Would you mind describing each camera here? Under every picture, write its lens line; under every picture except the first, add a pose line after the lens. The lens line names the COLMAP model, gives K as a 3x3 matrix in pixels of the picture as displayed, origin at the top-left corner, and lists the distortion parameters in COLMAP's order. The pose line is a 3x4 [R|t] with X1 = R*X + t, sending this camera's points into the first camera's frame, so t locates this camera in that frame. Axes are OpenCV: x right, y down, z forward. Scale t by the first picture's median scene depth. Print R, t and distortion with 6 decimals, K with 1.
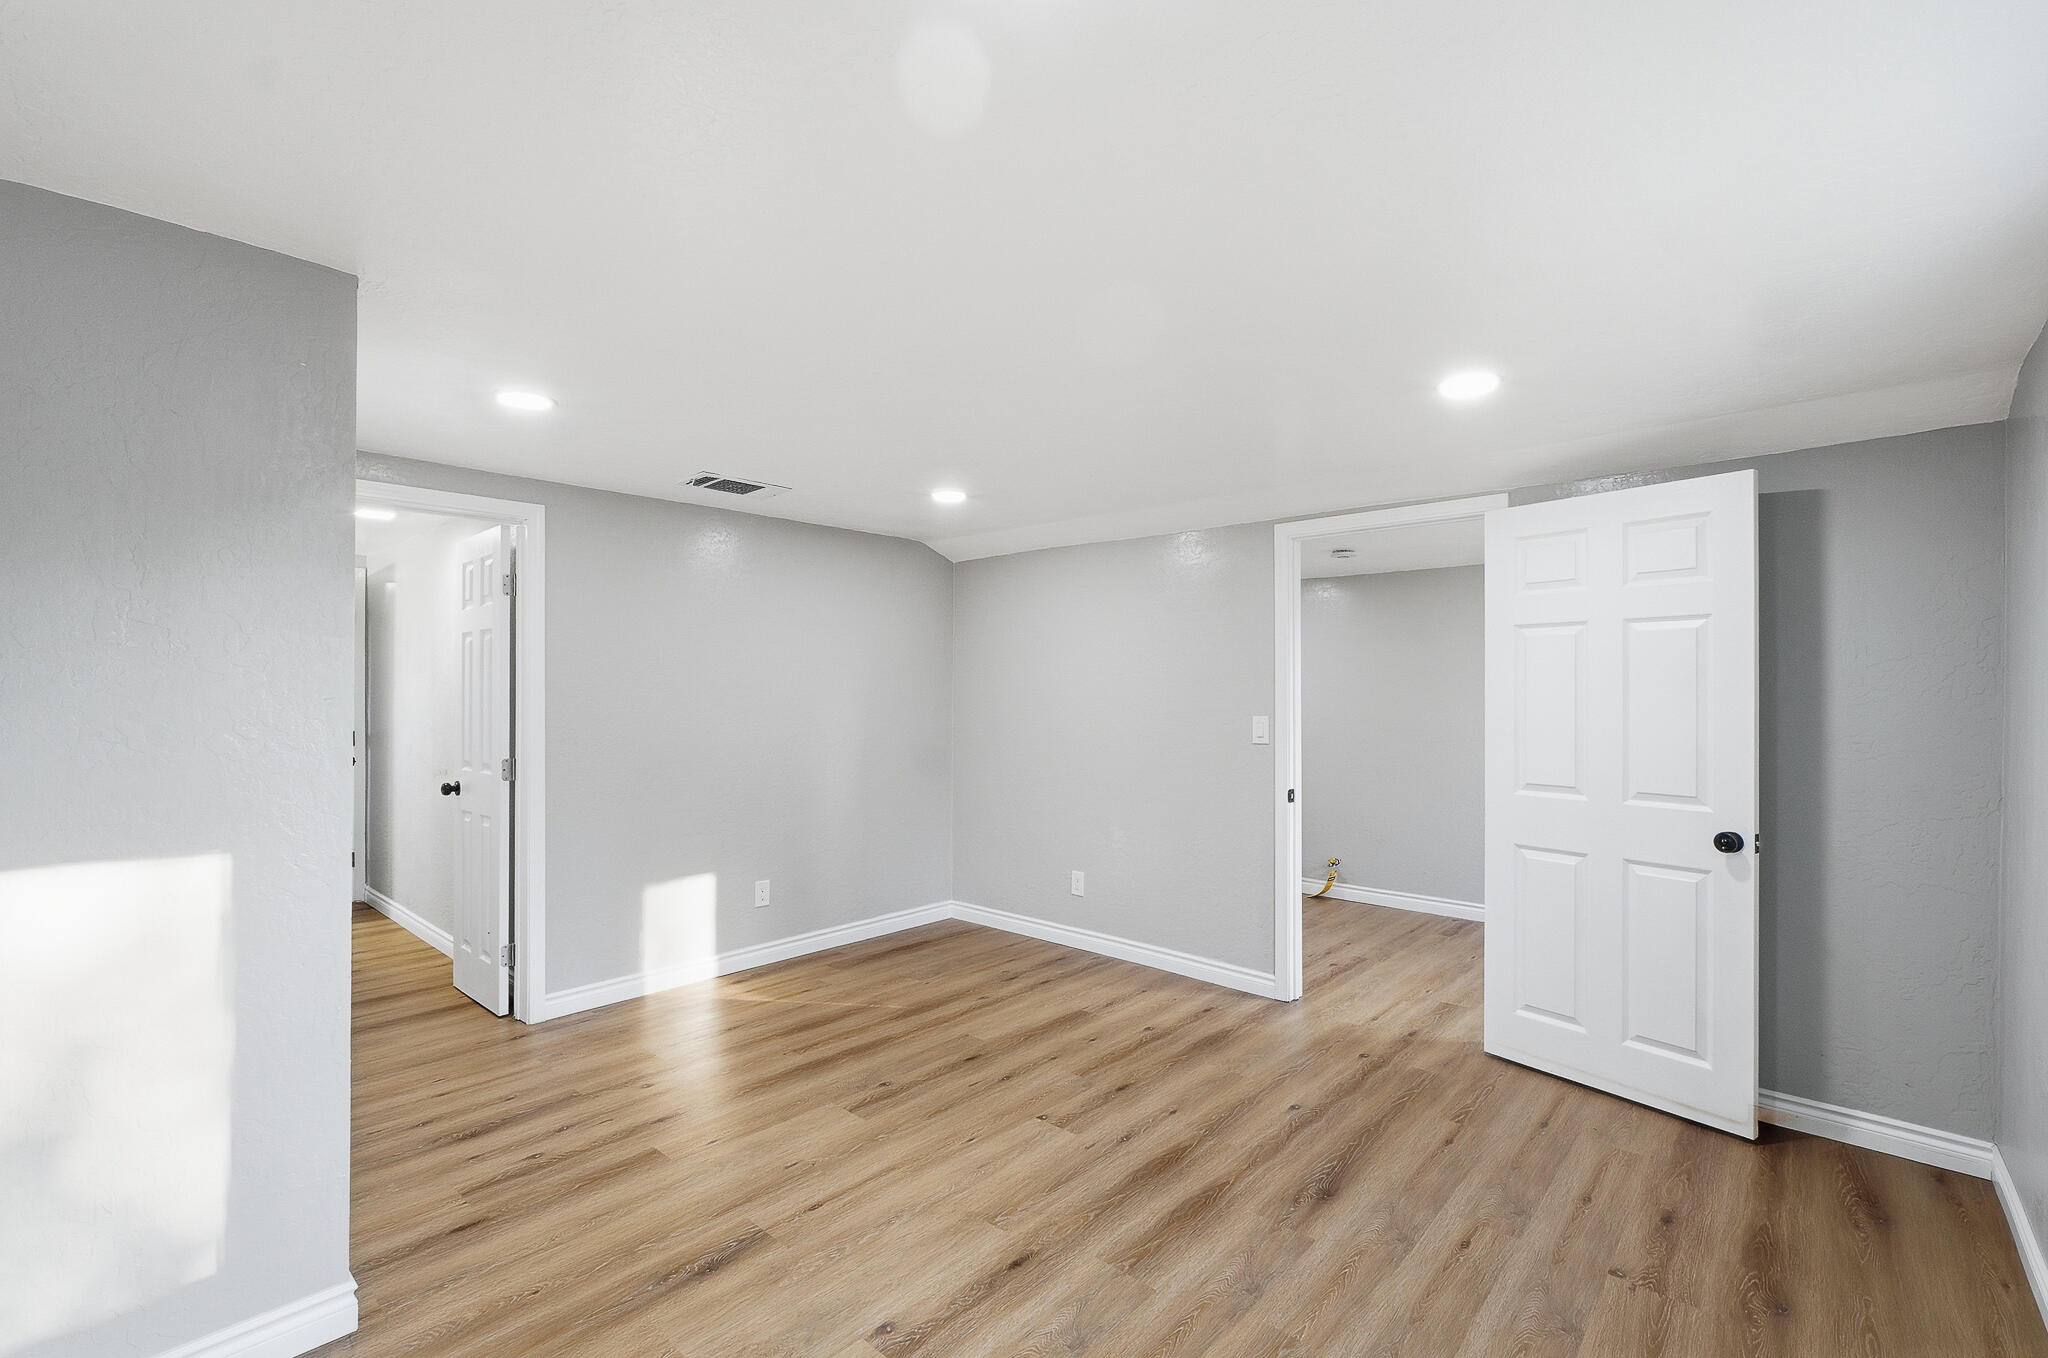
lens RADIAL K [[887.2, 0, 1025.4], [0, 887.2, 687.8], [0, 0, 1]] dist [-0.001662, -0.000074]
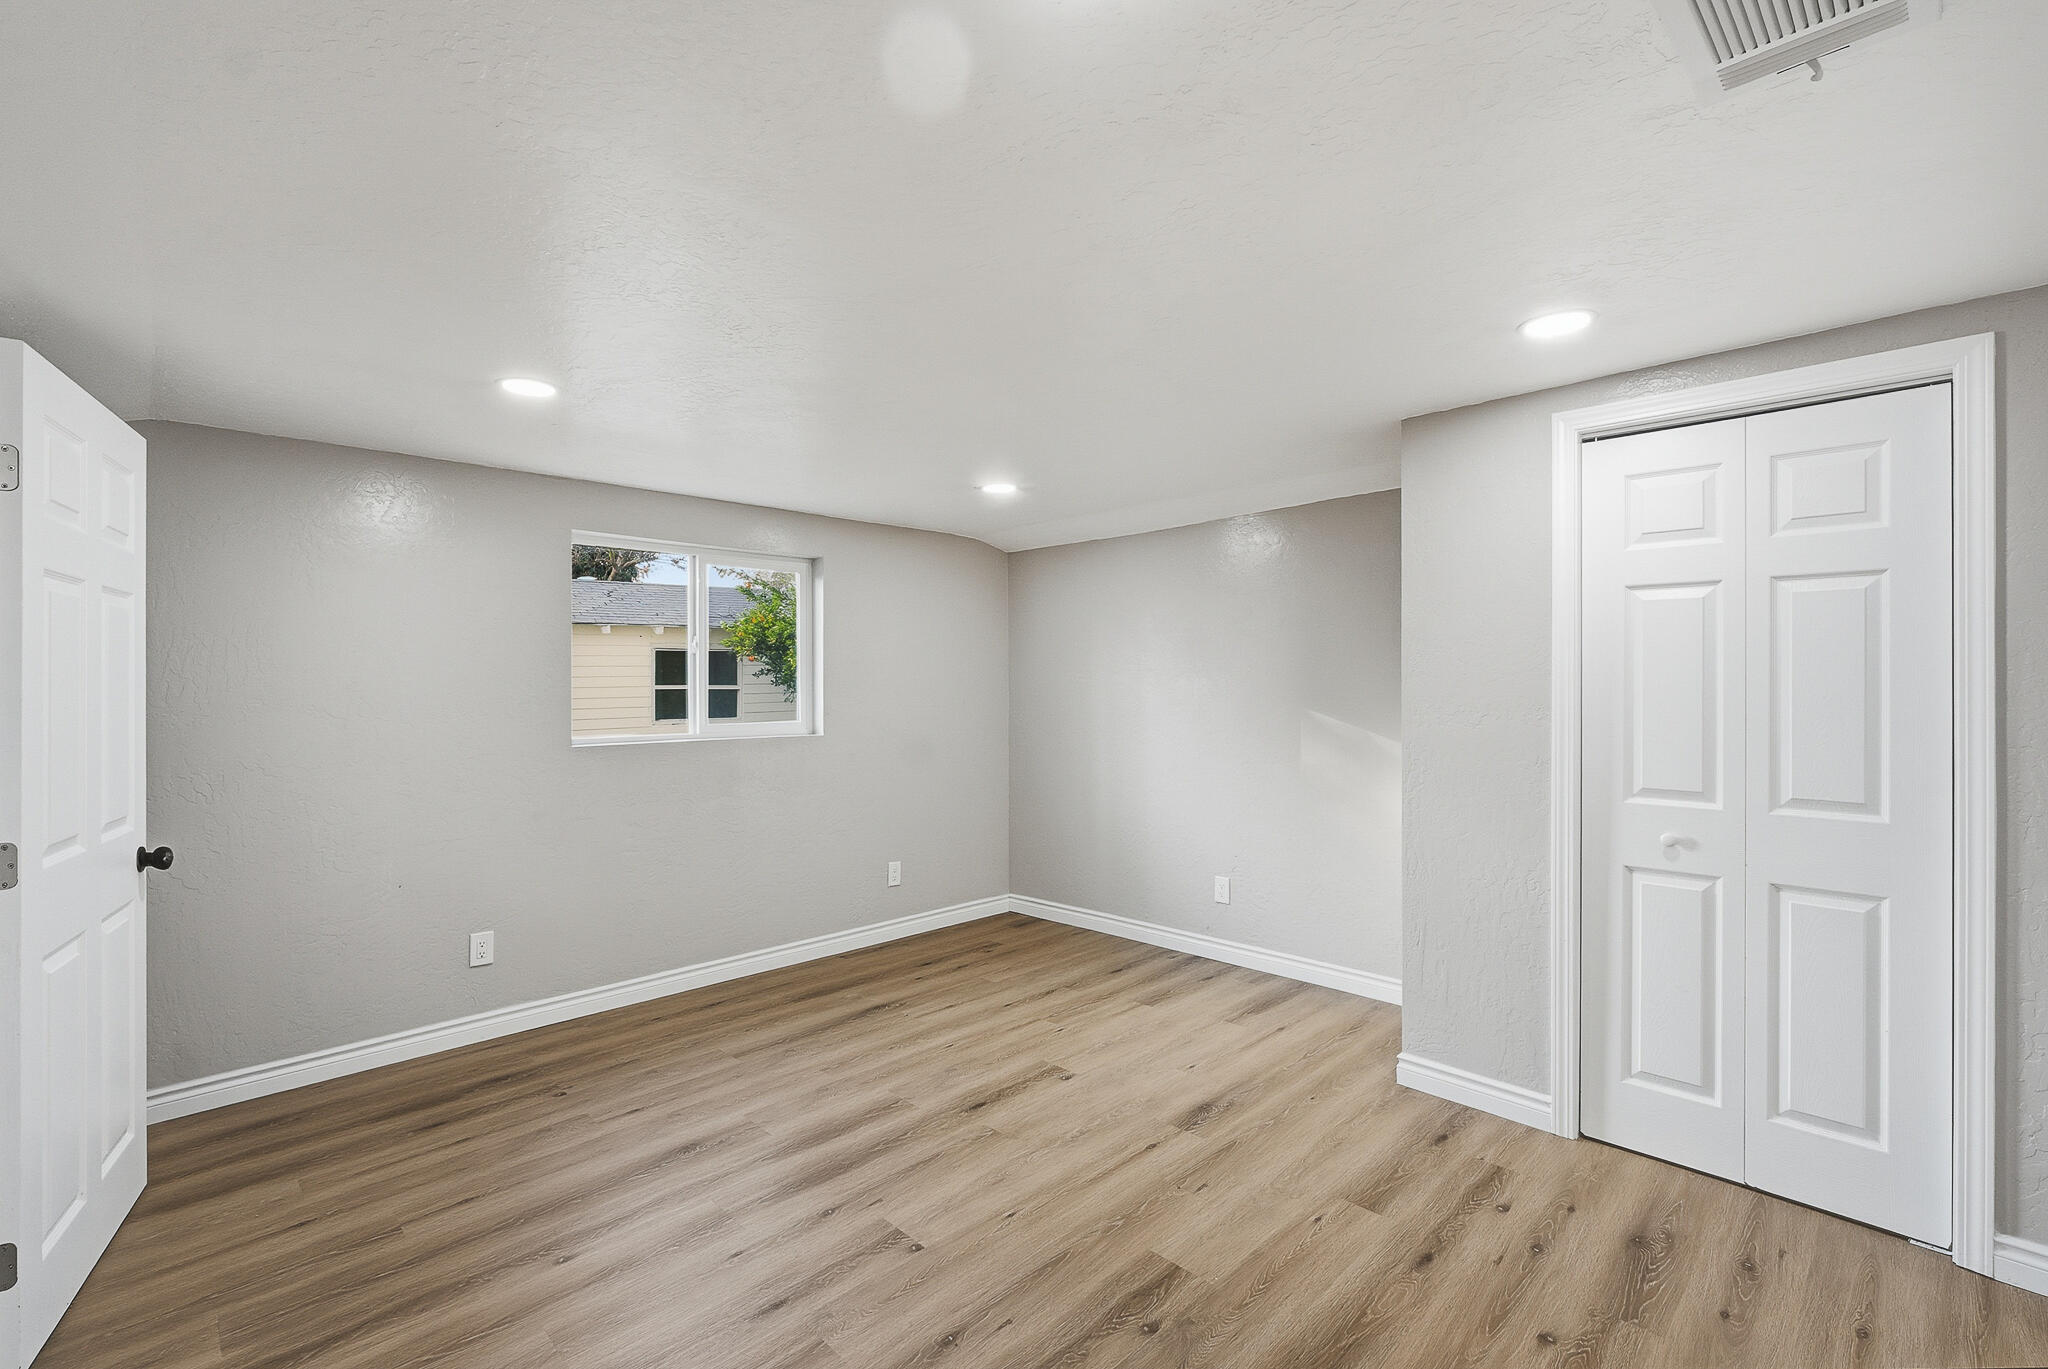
lens RADIAL K [[903.6, 0, 1022.6], [0, 903.6, 685.4], [0, 0, 1]] dist [-0.001358, -0.000253]
pose [[-0.998237, 0.004130, 0.059209, -0.143424], [0.003846, 0.999981, -0.004914, 0.010135], [-0.059228, -0.004678, -0.998234, 2.132395]]
